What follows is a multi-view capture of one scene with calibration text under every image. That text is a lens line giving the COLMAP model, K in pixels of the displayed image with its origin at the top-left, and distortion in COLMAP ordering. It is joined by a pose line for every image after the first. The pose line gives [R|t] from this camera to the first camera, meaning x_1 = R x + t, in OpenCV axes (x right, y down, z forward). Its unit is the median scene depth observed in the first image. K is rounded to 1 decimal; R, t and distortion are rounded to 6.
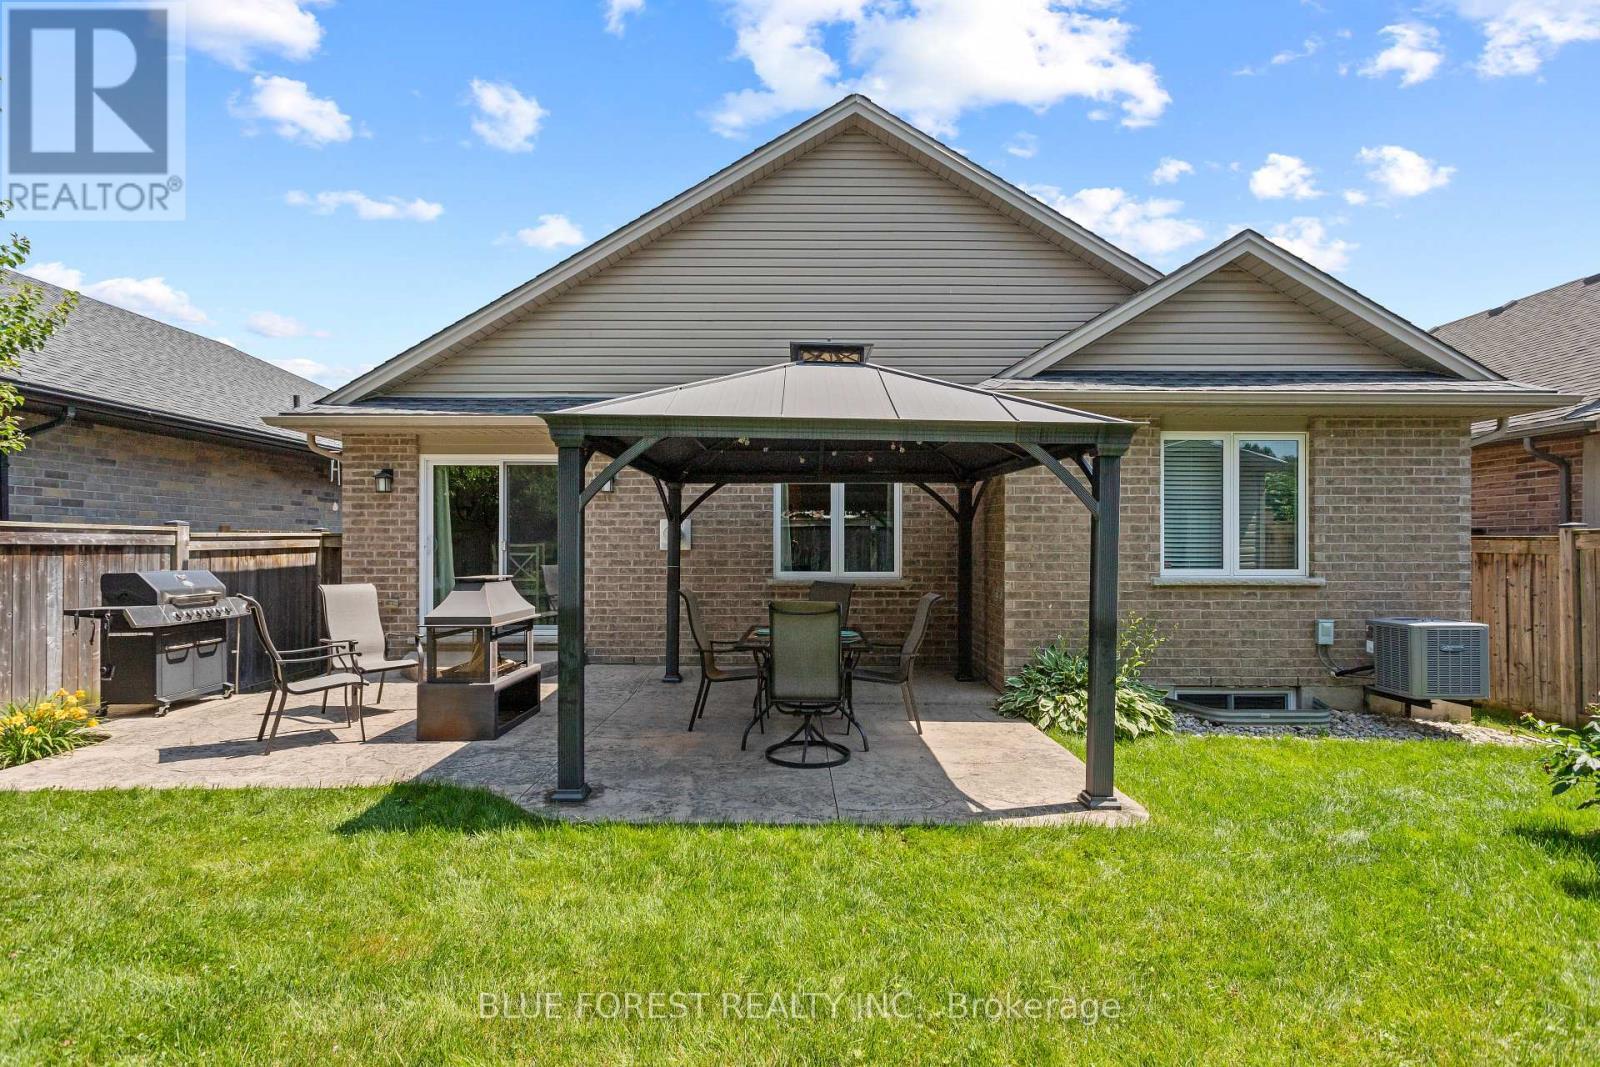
lens RADIAL K [[777.6, 0, 793.0], [0, 777.6, 536.3], [0, 0, 1]] dist [0.001487, 0.000698]
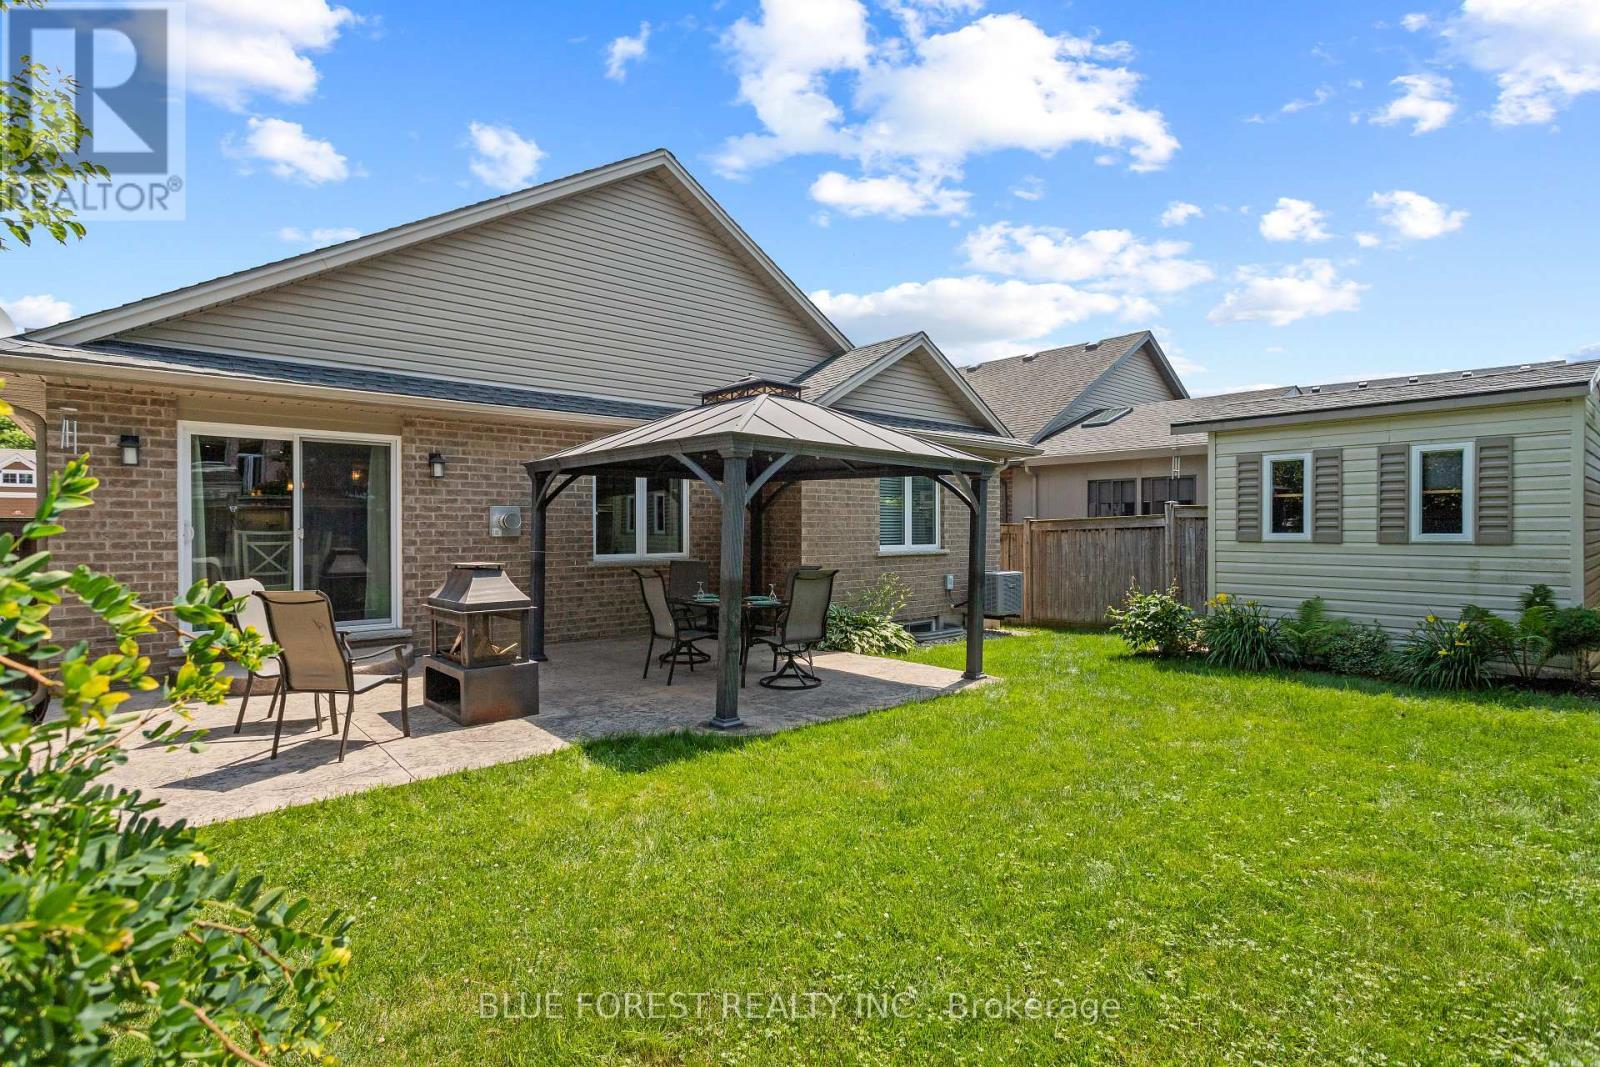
lens RADIAL K [[777.6, 0, 793.0], [0, 777.6, 536.3], [0, 0, 1]] dist [0.001487, 0.000698]
pose [[0.754080, -0.009265, 0.656717, -0.537736], [-0.001628, 0.999871, 0.015977, 0.000458], [-0.656780, -0.013117, 0.753968, -0.021252]]
